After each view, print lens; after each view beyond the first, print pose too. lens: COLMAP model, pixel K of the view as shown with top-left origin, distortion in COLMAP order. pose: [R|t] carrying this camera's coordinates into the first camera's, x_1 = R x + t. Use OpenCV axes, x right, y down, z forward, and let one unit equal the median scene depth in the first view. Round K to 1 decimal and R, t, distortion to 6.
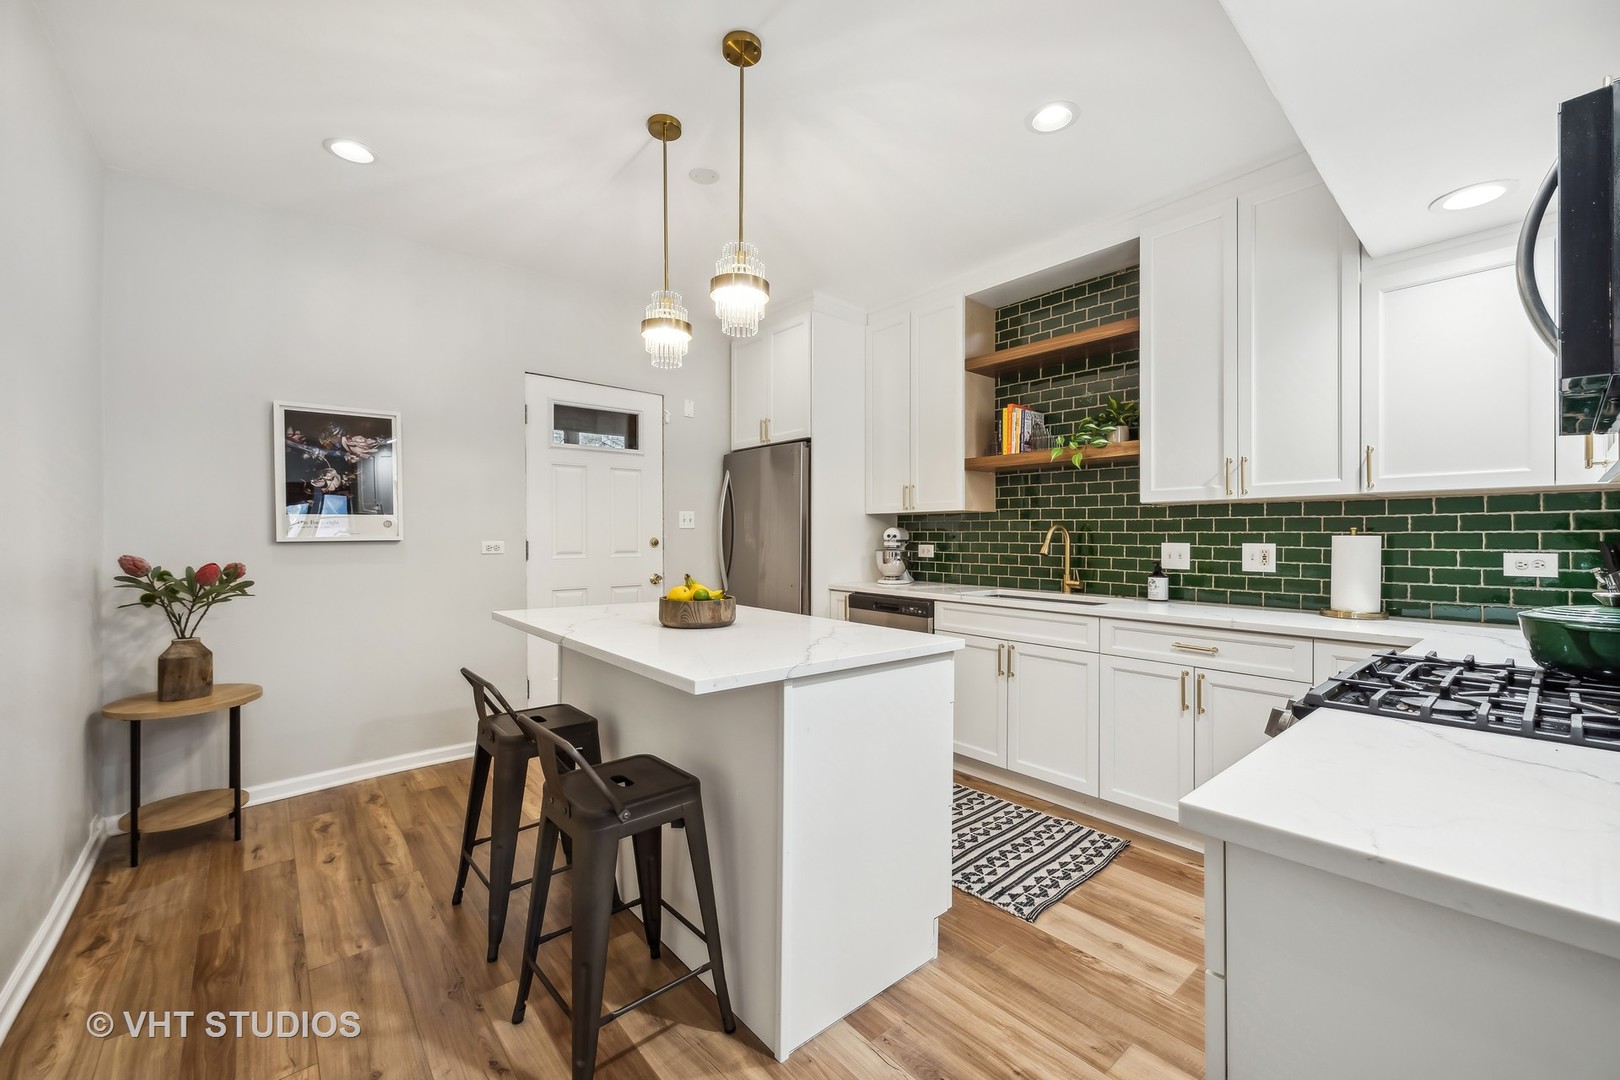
lens RADIAL K [[636.3, 0, 810.0], [0, 636.3, 540.0], [0, 0, 1]] dist [-0.000838, -0.000061]
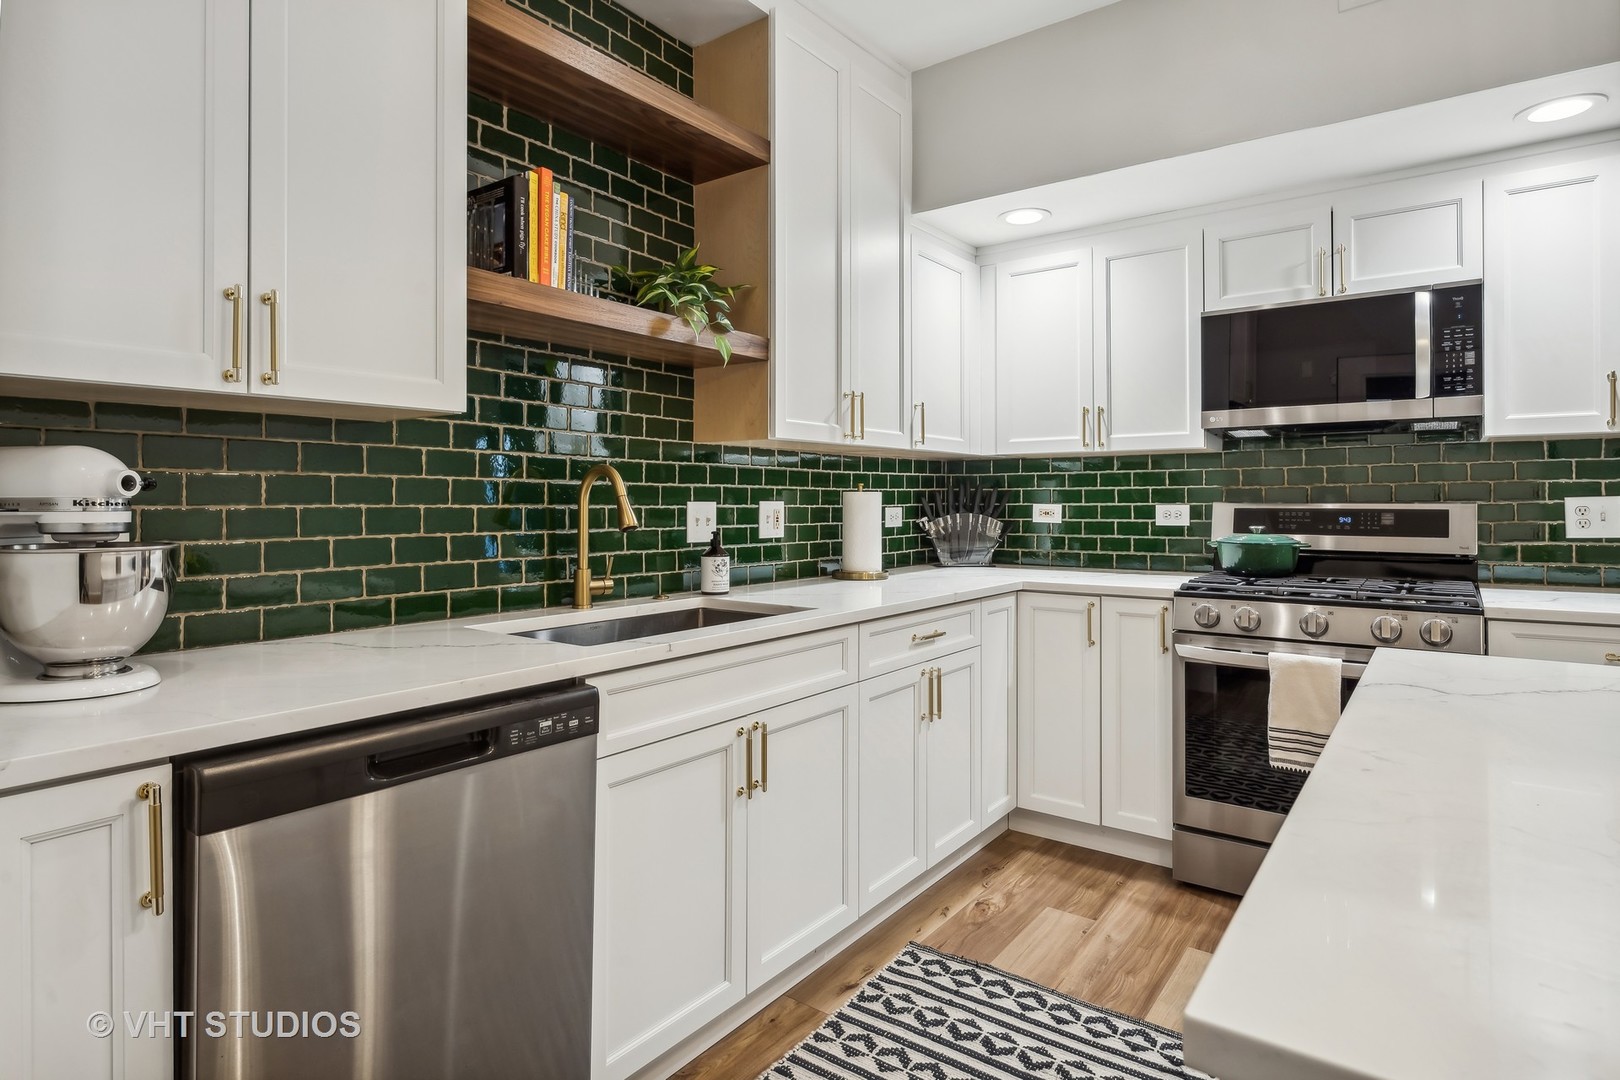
lens RADIAL K [[865.9, 0, 809.4], [0, 865.9, 494.5], [0, 0, 1]] dist [0.002527, -0.000067]
pose [[-0.216699, 0.001169, 0.976238, -0.373031], [0.002100, 0.999998, -0.000731, -0.002144], [-0.976236, 0.001892, -0.216701, 1.304230]]
